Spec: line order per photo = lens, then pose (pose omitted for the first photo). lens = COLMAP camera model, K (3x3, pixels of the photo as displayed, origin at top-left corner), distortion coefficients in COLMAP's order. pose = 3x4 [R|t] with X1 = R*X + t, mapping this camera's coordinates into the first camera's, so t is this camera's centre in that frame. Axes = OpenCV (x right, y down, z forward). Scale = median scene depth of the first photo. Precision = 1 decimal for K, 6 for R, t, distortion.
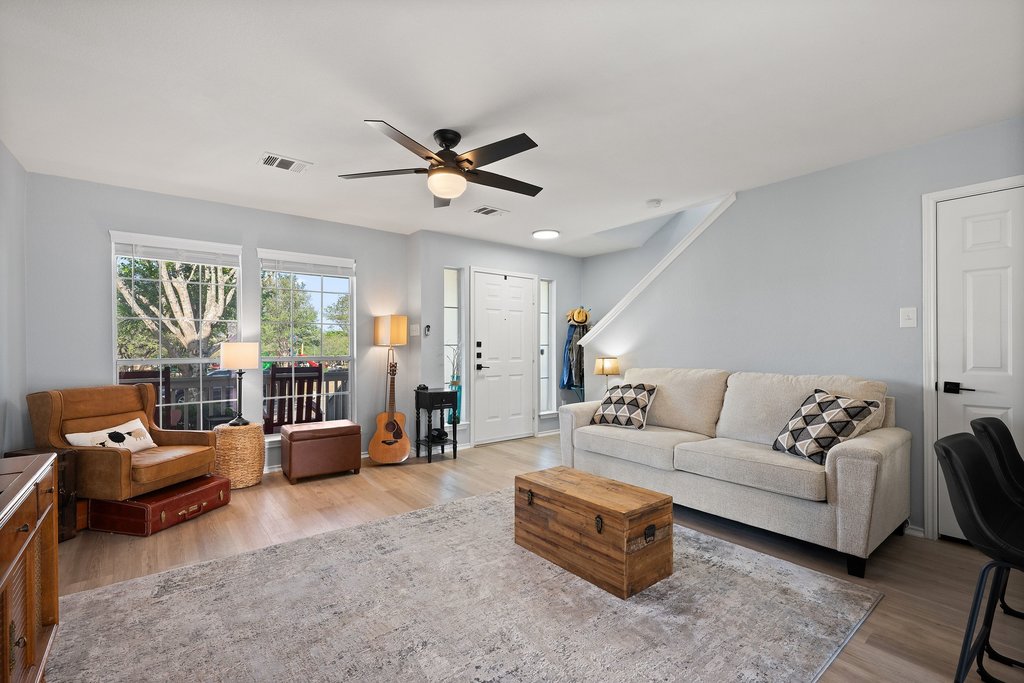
lens RADIAL K [[453.0, 0, 509.9], [0, 453.0, 346.4], [0, 0, 1]] dist [-0.000524, 0.000067]
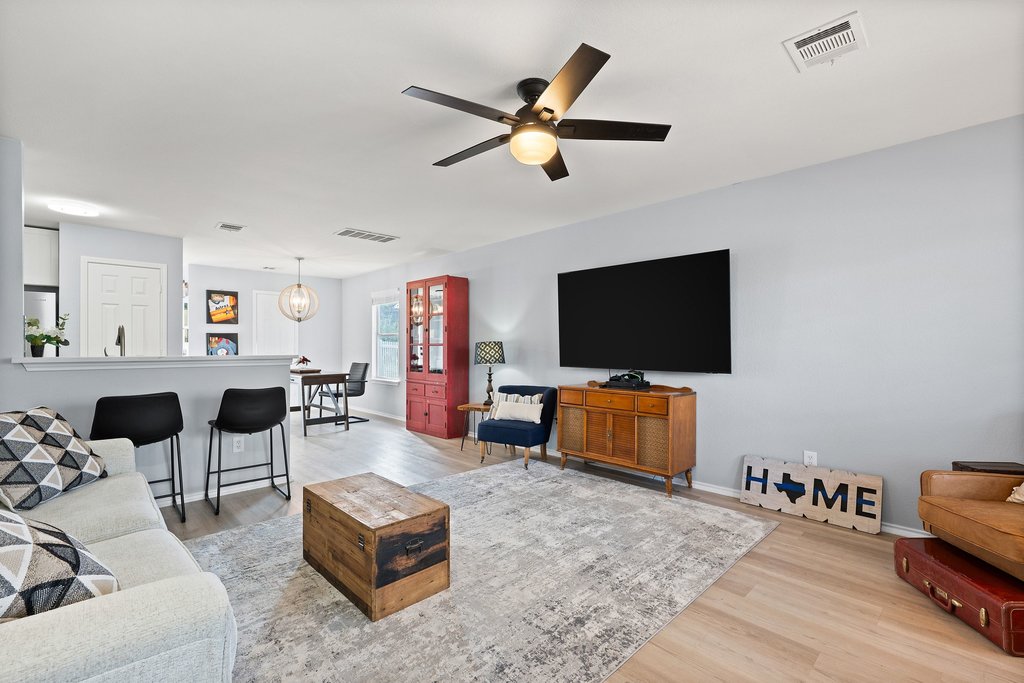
lens RADIAL K [[453.0, 0, 509.9], [0, 453.0, 346.4], [0, 0, 1]] dist [-0.000524, 0.000067]
pose [[-0.995192, -0.000993, -0.097934, -0.011926], [-0.001326, 0.999994, 0.003335, -0.000682], [0.097930, 0.003449, -0.995187, 1.287446]]
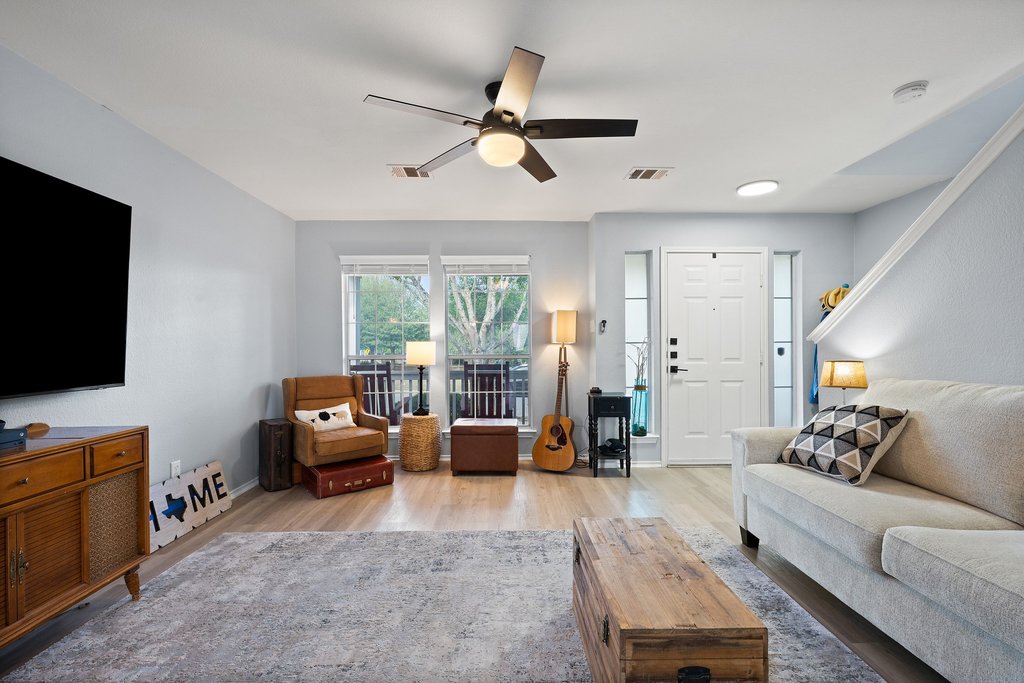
lens RADIAL K [[453.0, 0, 509.9], [0, 453.0, 346.4], [0, 0, 1]] dist [-0.000524, 0.000067]
pose [[0.796324, -0.001912, -0.604867, 0.267334], [0.003807, 0.999991, 0.001851, 0.002244], [0.604858, -0.003777, 0.796324, 0.245810]]
